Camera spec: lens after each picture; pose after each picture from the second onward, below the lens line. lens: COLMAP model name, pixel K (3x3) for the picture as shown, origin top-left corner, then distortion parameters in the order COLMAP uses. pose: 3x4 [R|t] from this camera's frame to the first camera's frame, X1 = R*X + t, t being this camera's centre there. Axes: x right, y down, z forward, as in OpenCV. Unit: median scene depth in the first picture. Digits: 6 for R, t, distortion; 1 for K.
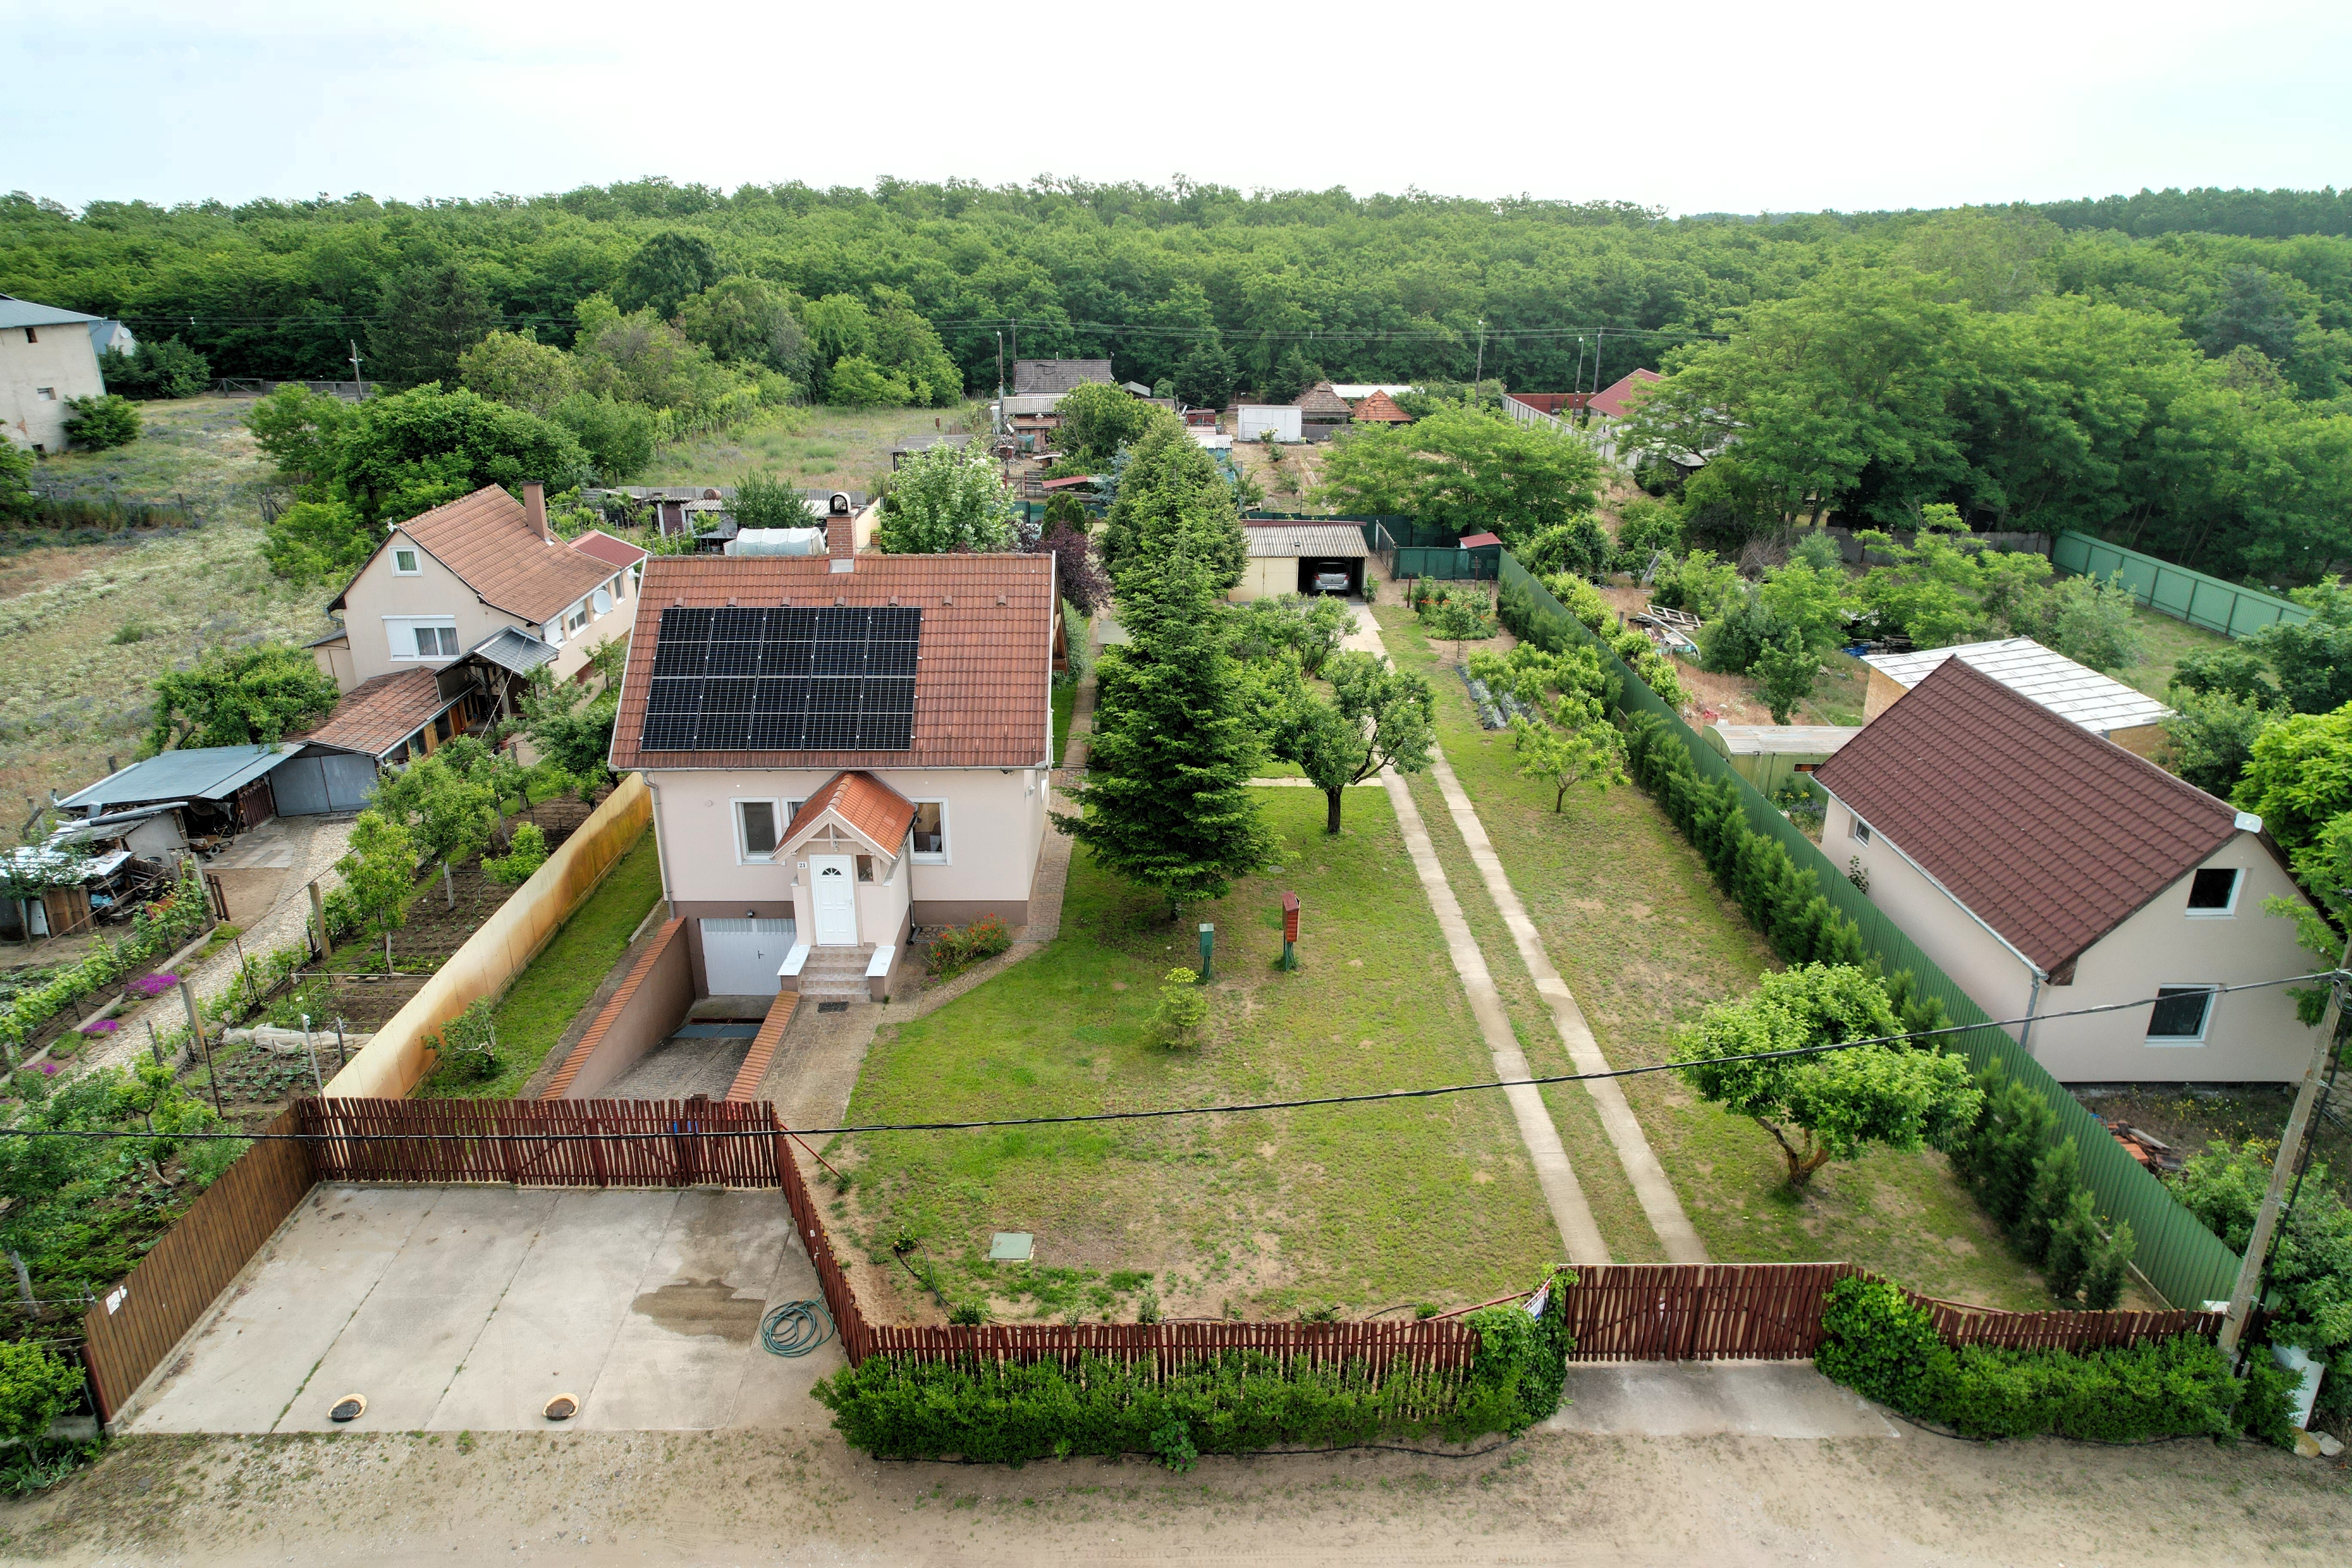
lens RADIAL K [[1515.4, 0, 1176.0], [0, 1515.4, 784.0], [0, 0, 1]] dist [-0.100447, 0.088460]
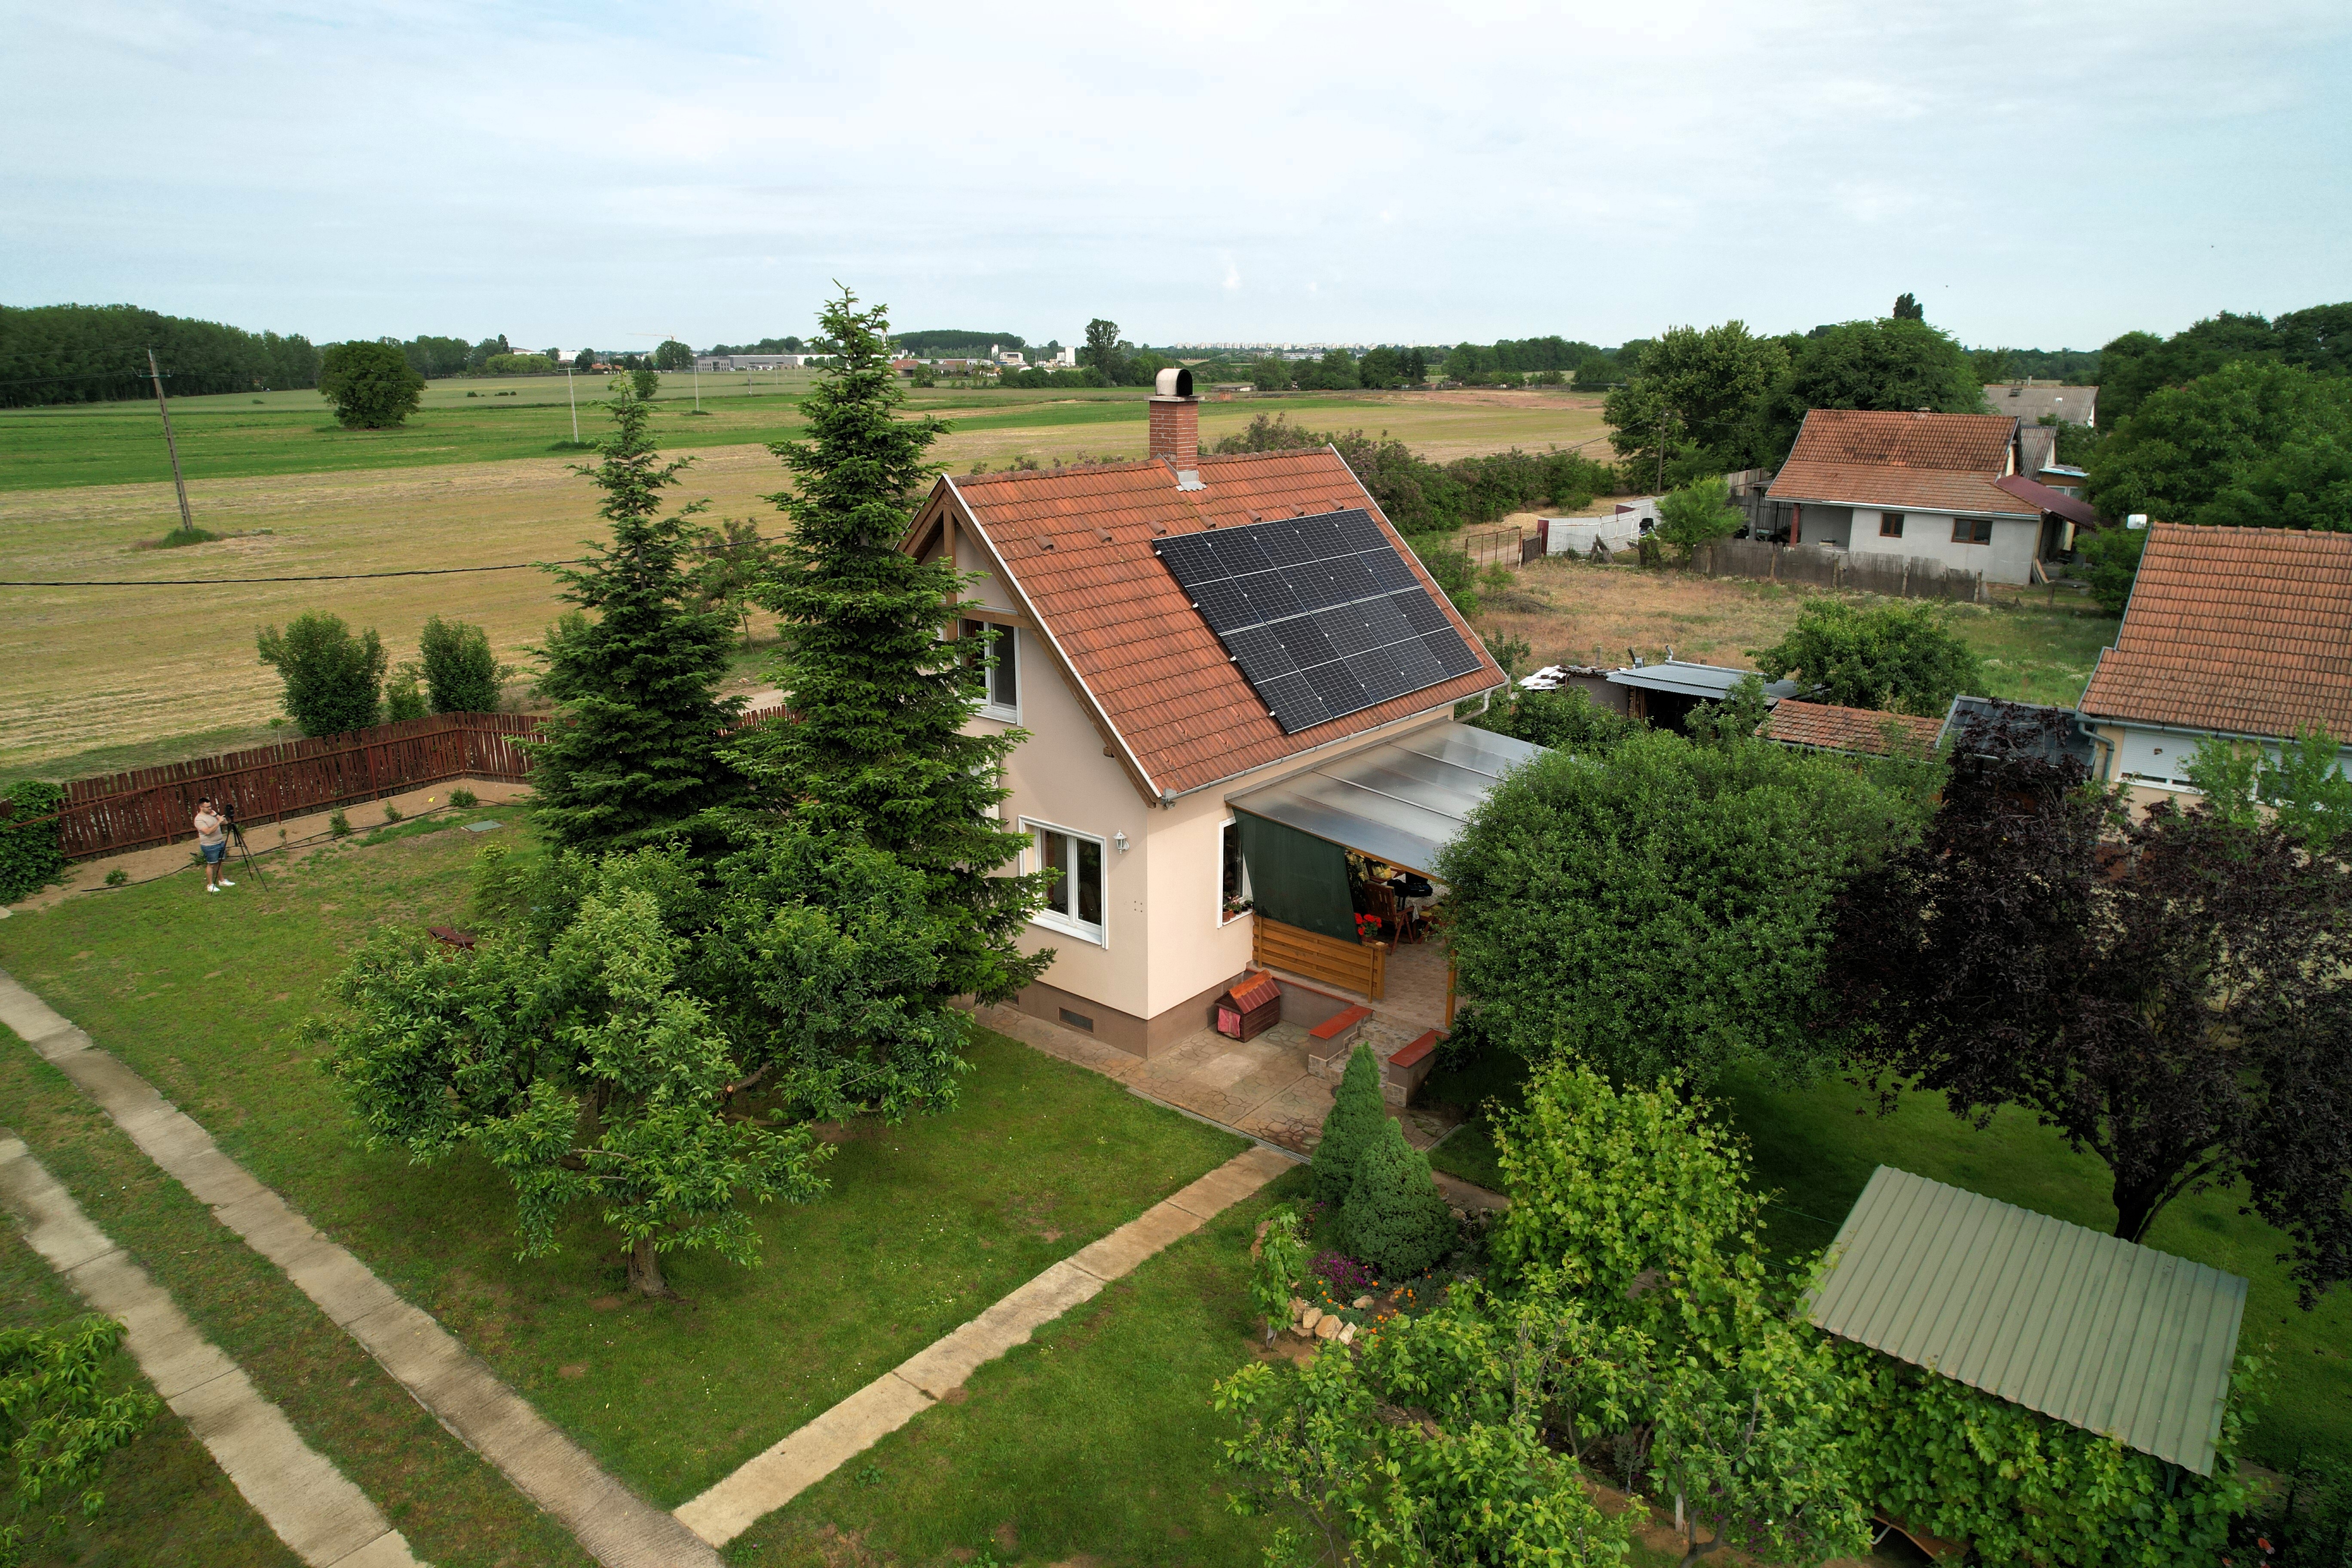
lens RADIAL K [[1515.4, 0, 1176.0], [0, 1515.4, 784.0], [0, 0, 1]] dist [-0.100447, 0.088460]
pose [[-0.637067, 0.210126, -0.741615, 0.323961], [-0.277598, 0.835021, 0.475056, -0.357823], [0.719086, 0.508514, -0.473634, 1.410324]]
